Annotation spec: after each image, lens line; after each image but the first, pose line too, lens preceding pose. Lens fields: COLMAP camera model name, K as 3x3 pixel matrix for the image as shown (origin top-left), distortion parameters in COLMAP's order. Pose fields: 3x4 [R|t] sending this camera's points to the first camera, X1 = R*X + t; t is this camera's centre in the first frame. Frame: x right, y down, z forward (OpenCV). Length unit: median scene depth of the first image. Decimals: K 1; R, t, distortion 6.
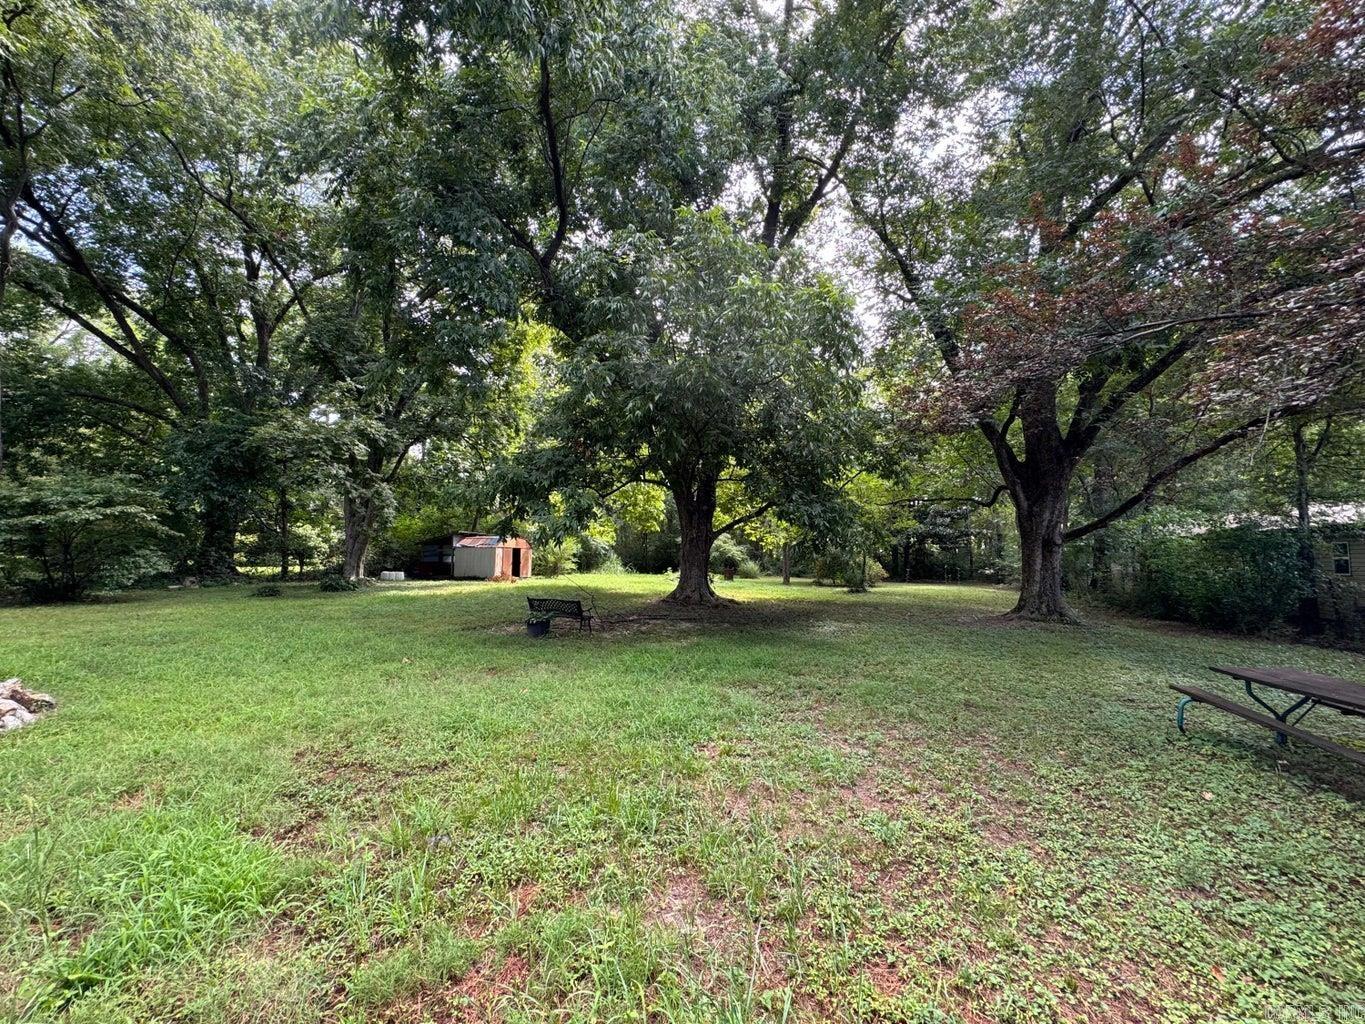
lens RADIAL K [[539.7, 0, 676.4], [0, 539.7, 515.0], [0, 0, 1]] dist [-0.002924, 0.000423]
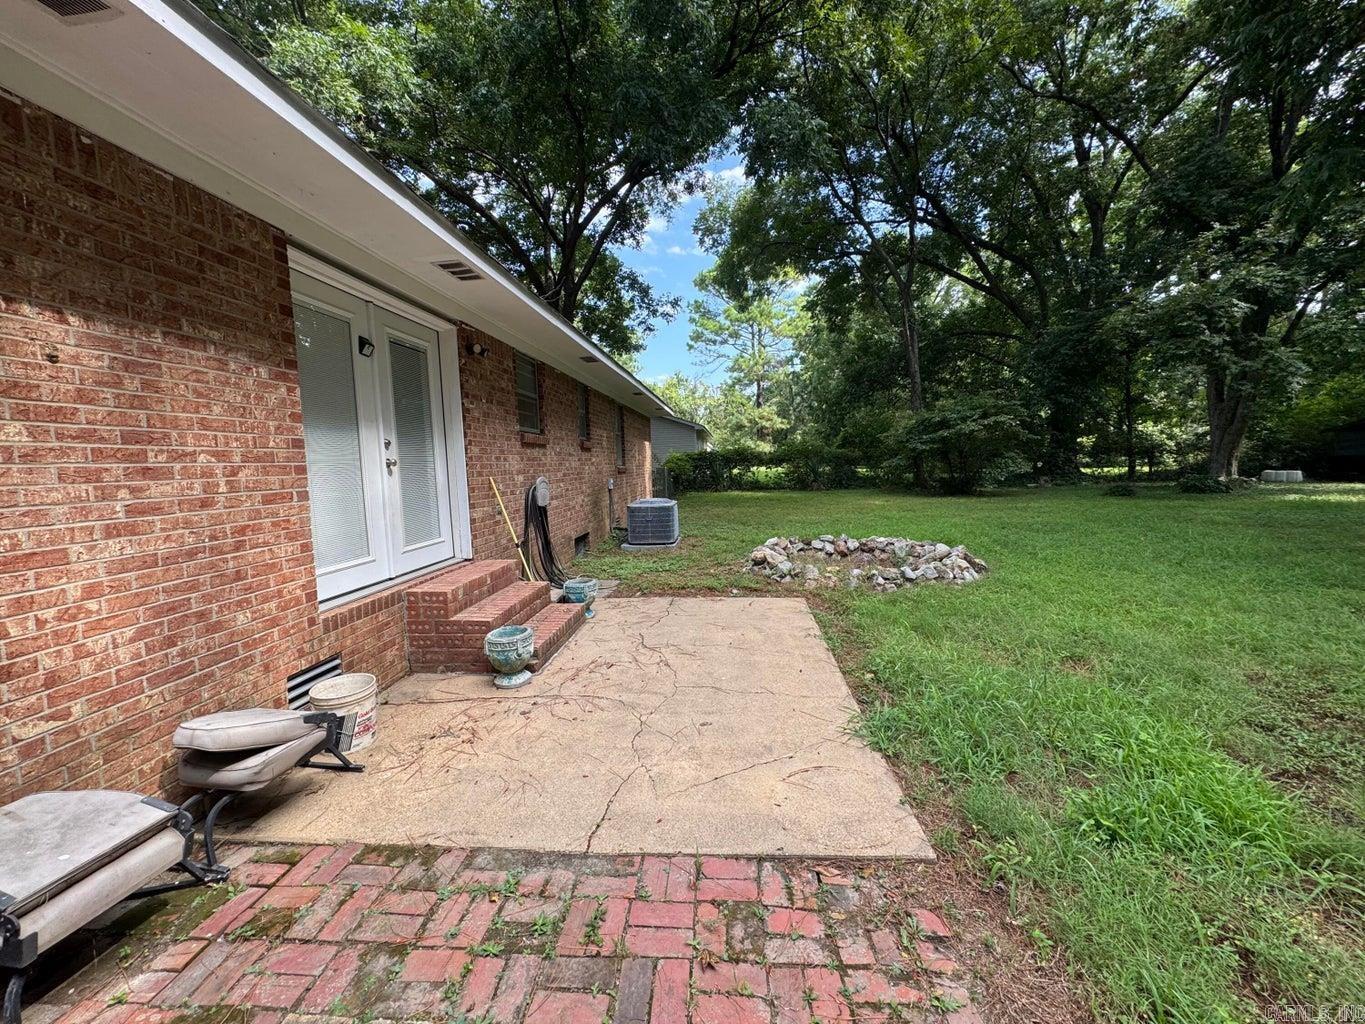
lens RADIAL K [[539.7, 0, 683.7], [0, 539.7, 511.0], [0, 0, 1]] dist [-0.002924, 0.000423]
pose [[0.270478, 0.056295, -0.961079, -0.039681], [0.107057, 0.990339, 0.088138, 0.008253], [0.956755, -0.126729, 0.261838, 0.002121]]
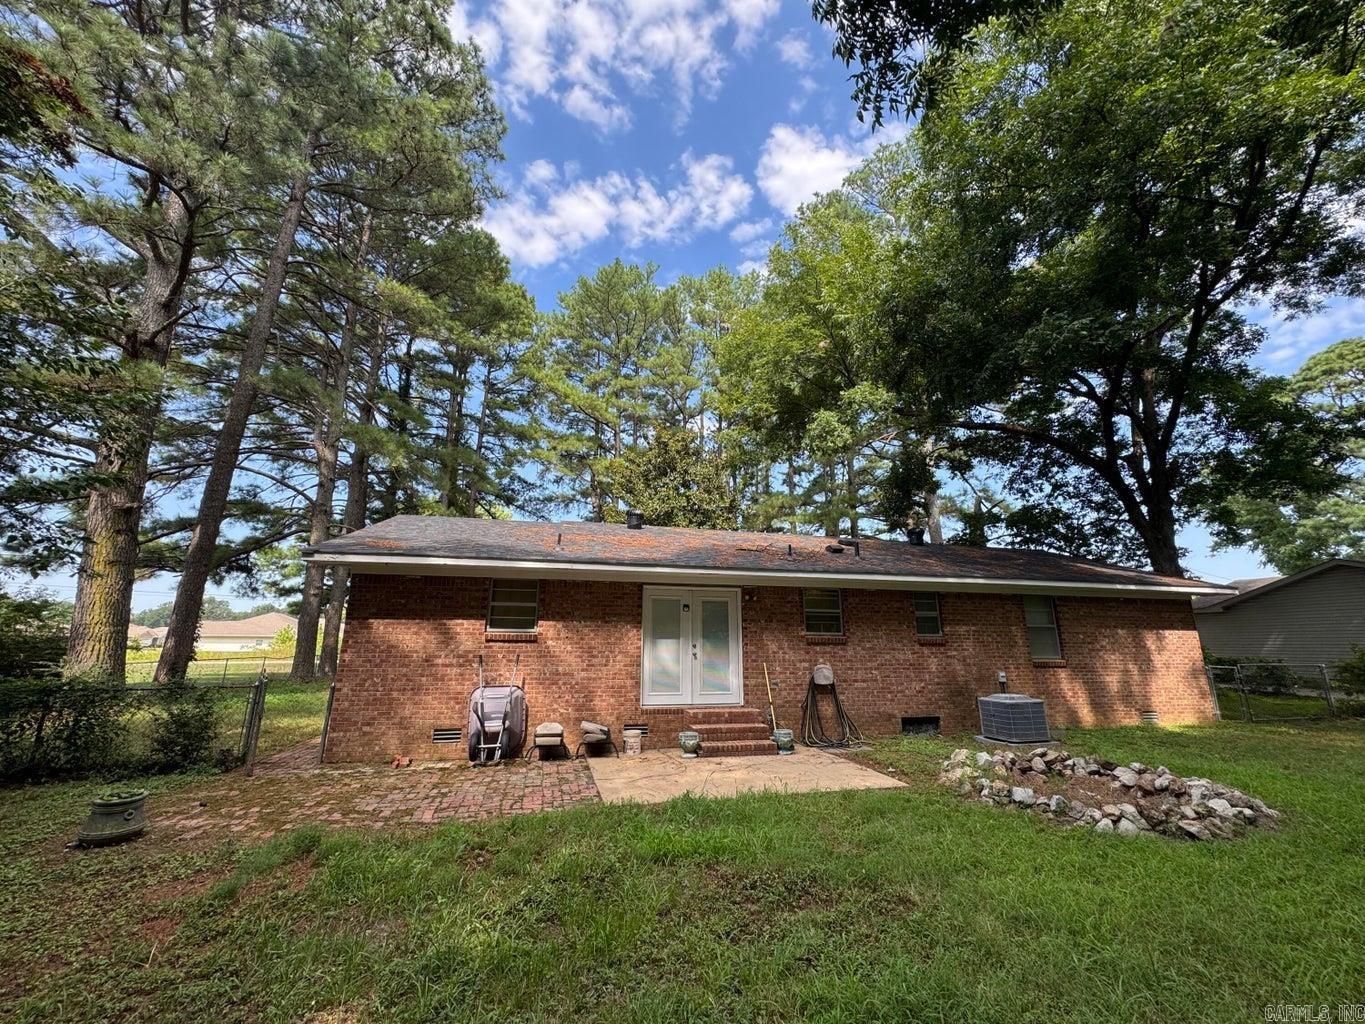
lens RADIAL K [[539.7, 0, 681.3], [0, 539.7, 514.1], [0, 0, 1]] dist [-0.002924, 0.000423]
pose [[-0.830306, -0.156547, -0.534870, 0.187630], [0.016287, 0.952512, -0.304066, 0.063039], [0.557070, -0.261179, -0.788326, 1.257728]]
